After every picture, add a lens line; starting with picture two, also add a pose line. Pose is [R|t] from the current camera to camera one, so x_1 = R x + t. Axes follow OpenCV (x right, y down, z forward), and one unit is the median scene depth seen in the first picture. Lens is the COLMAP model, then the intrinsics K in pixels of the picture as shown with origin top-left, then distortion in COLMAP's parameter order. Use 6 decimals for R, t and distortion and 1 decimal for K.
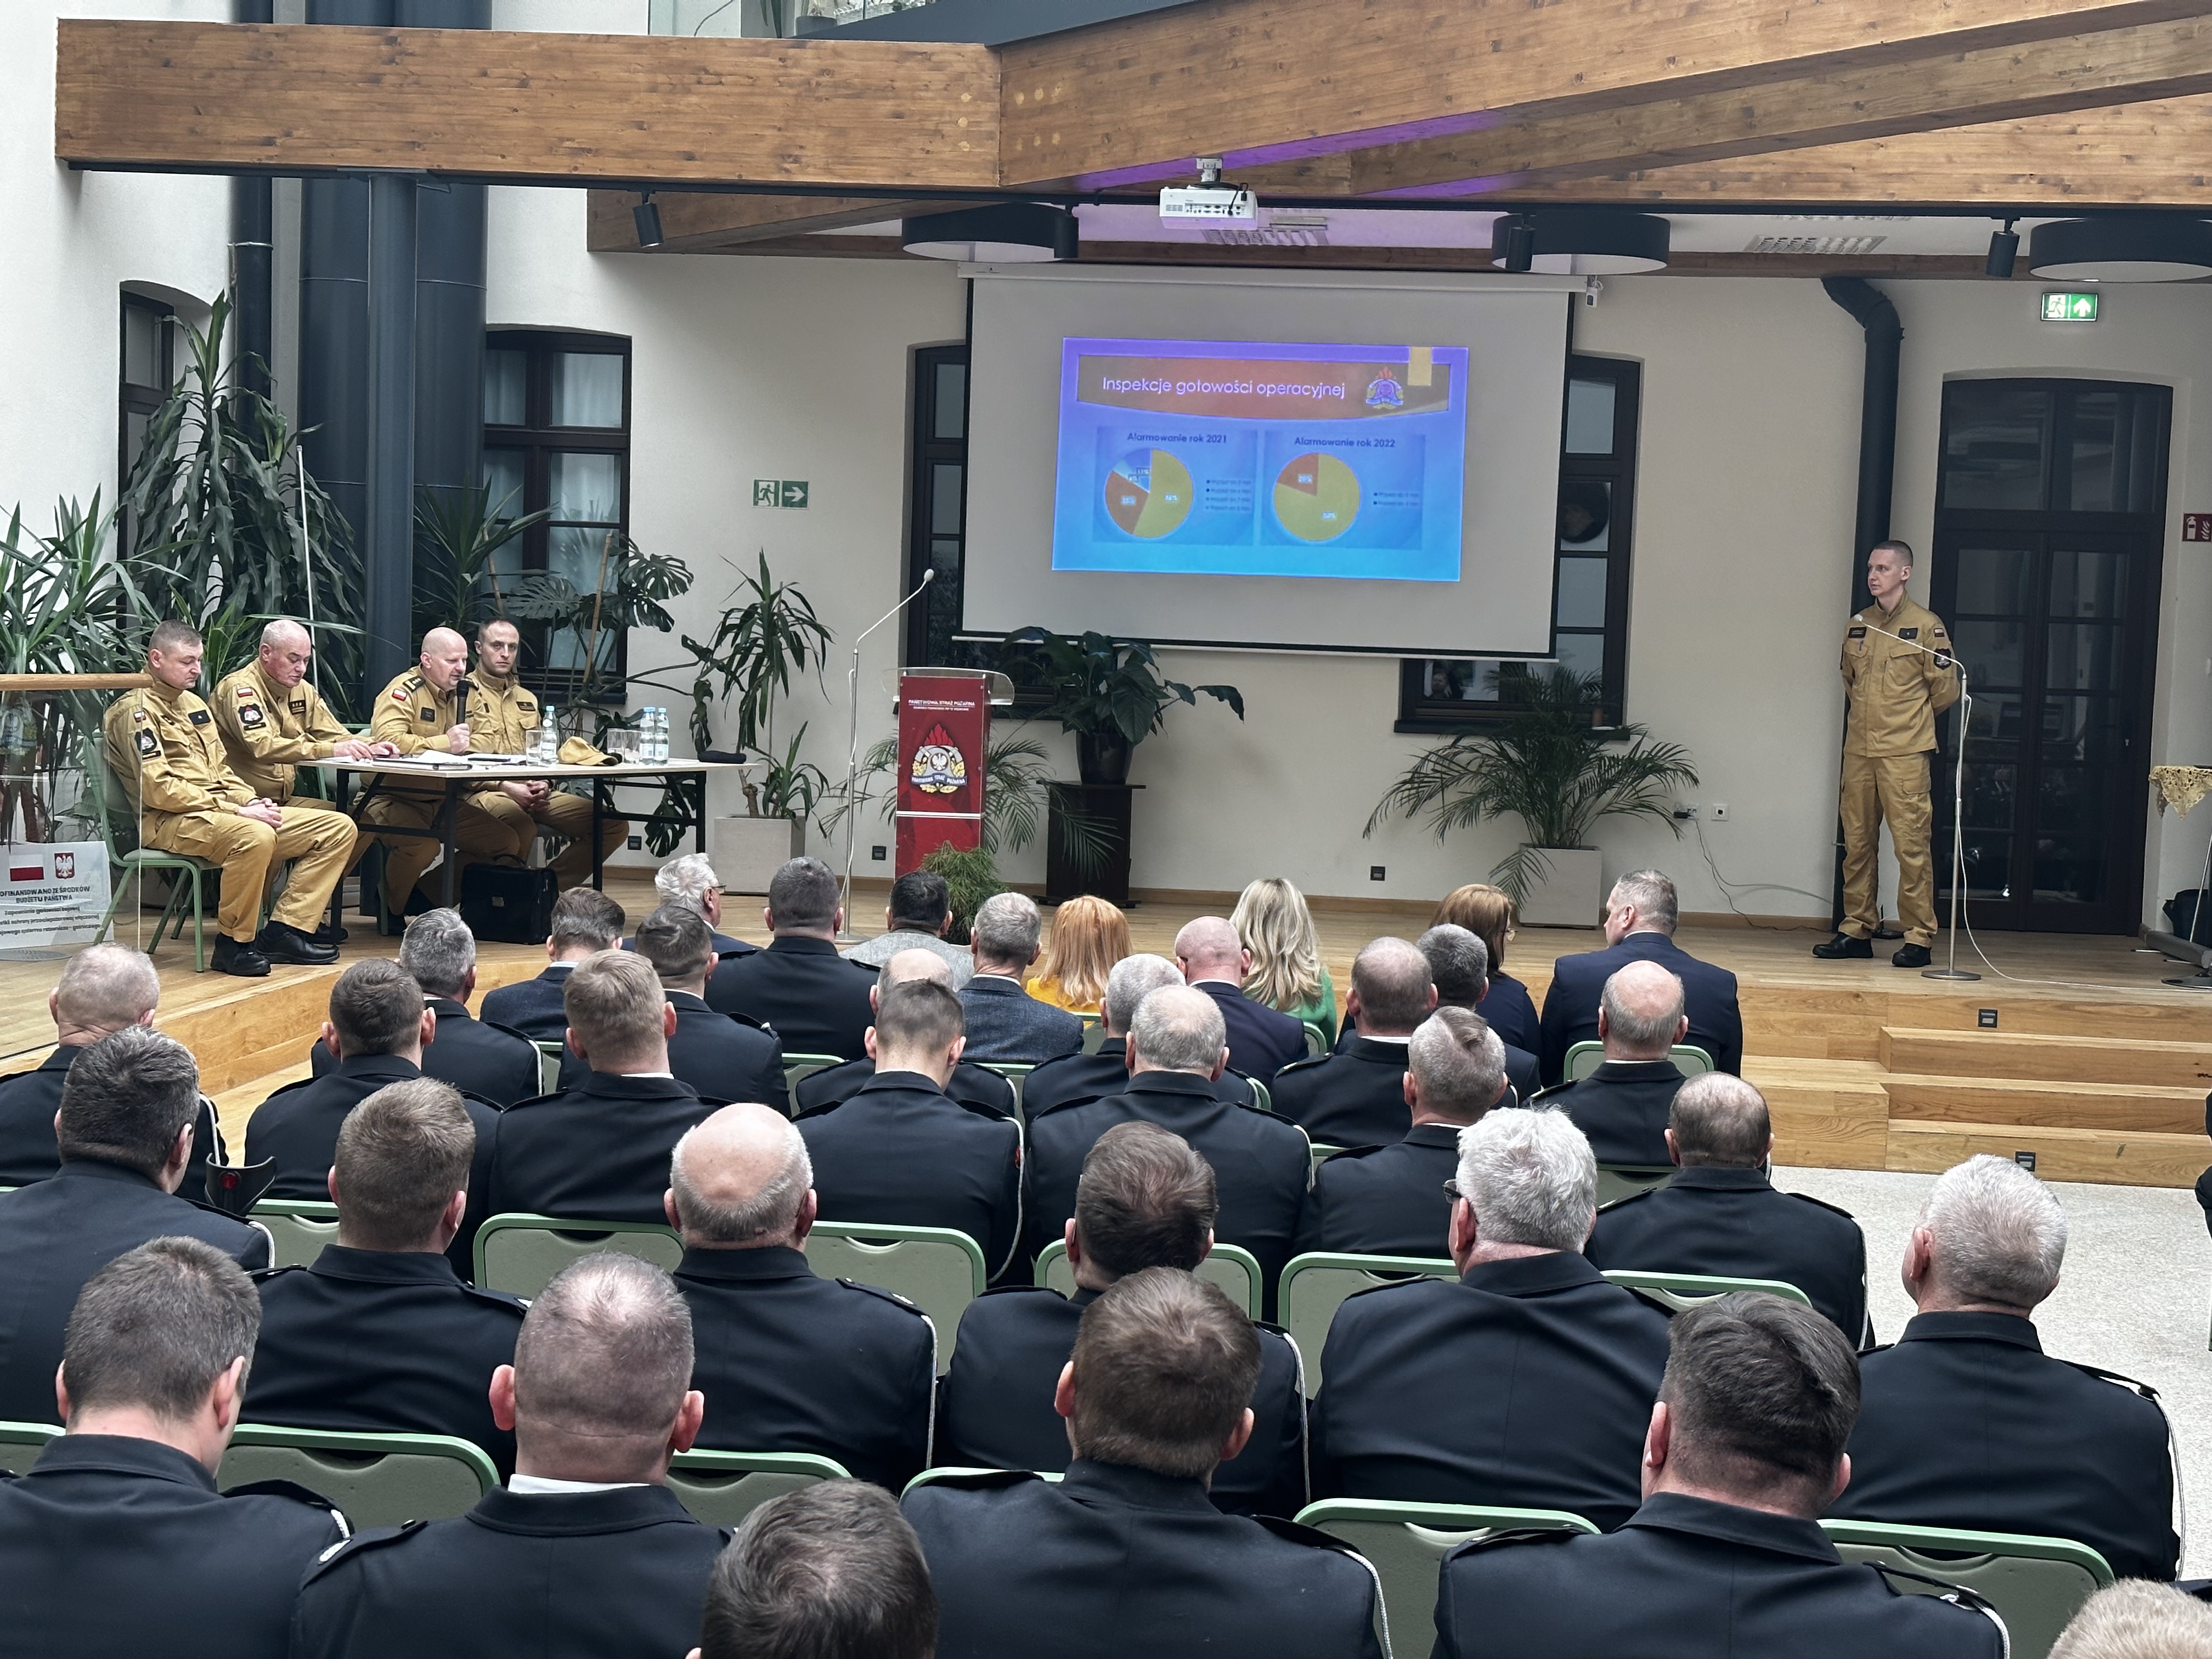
lens RADIAL K [[3083.8, 0, 1113.2], [0, 3083.8, 836.1], [0, 0, 1]] dist [0.186889, -0.363613]
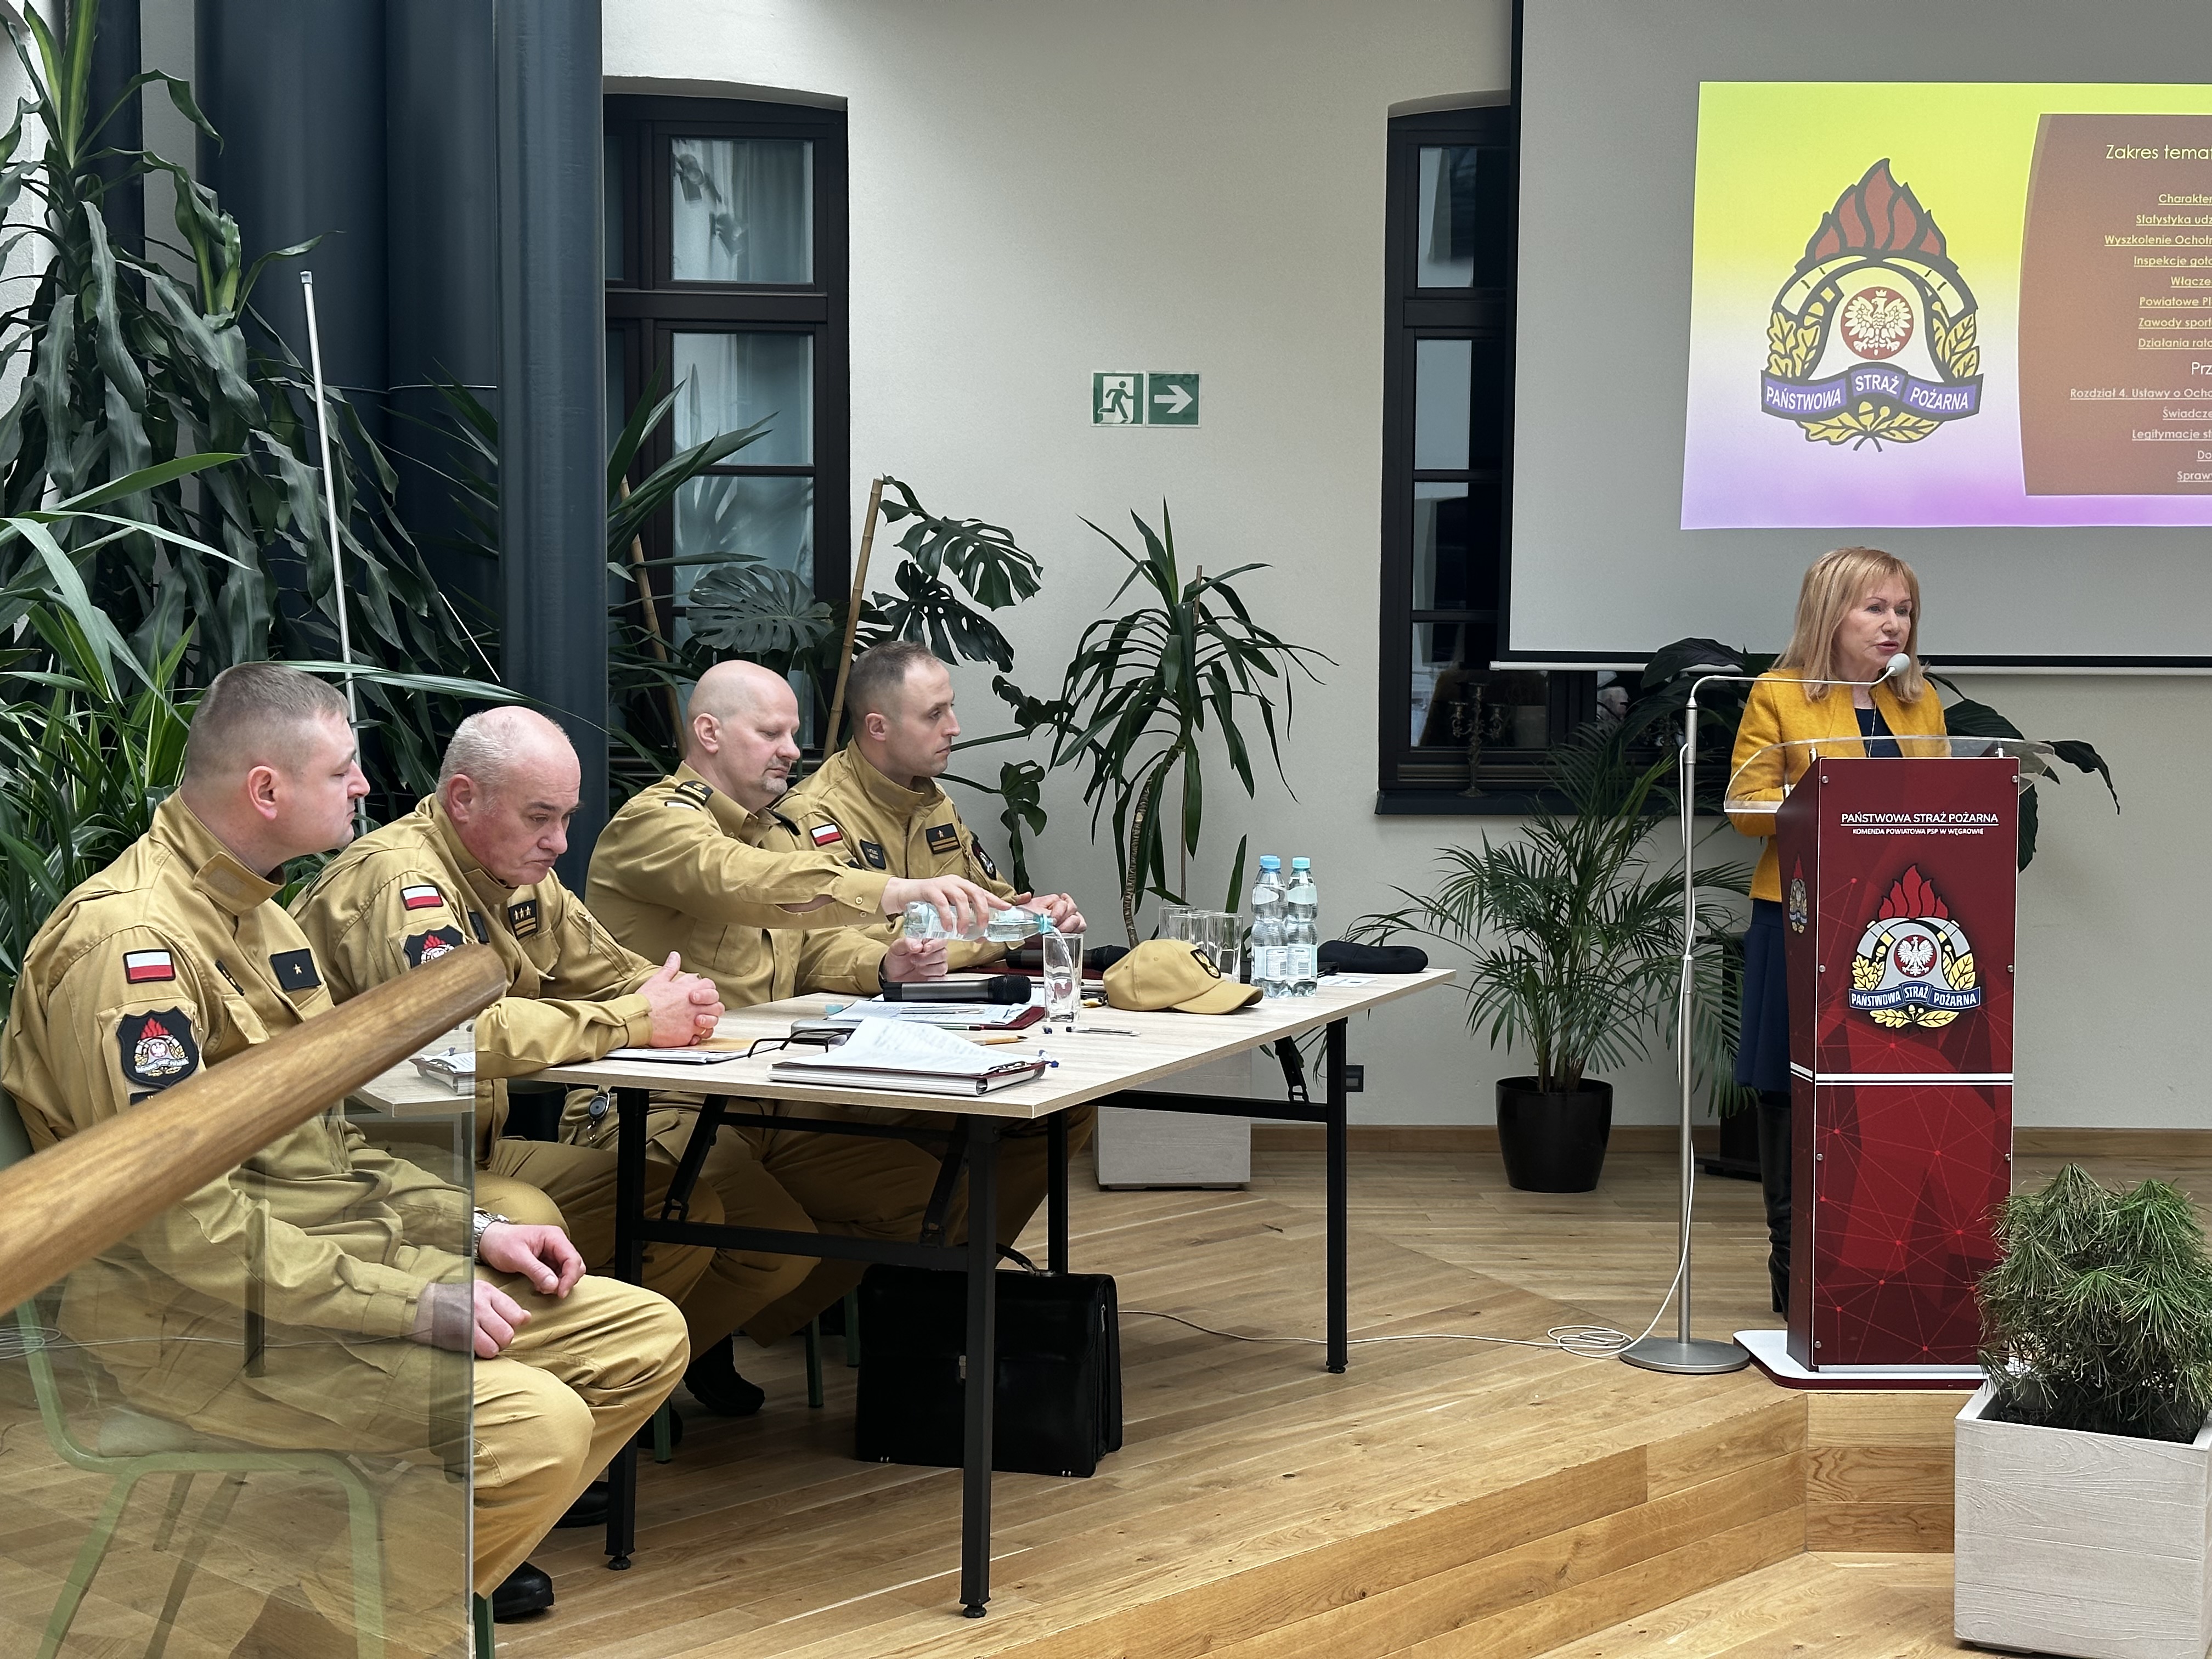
lens RADIAL K [[3083.8, 0, 1113.2], [0, 3083.8, 836.1], [0, 0, 1]] dist [0.186889, -0.363613]
pose [[0.990413, -0.036142, 0.133326, -0.219100], [0.036636, 0.999328, -0.001257, -0.043287], [-0.133191, 0.006130, 0.991071, 0.574510]]
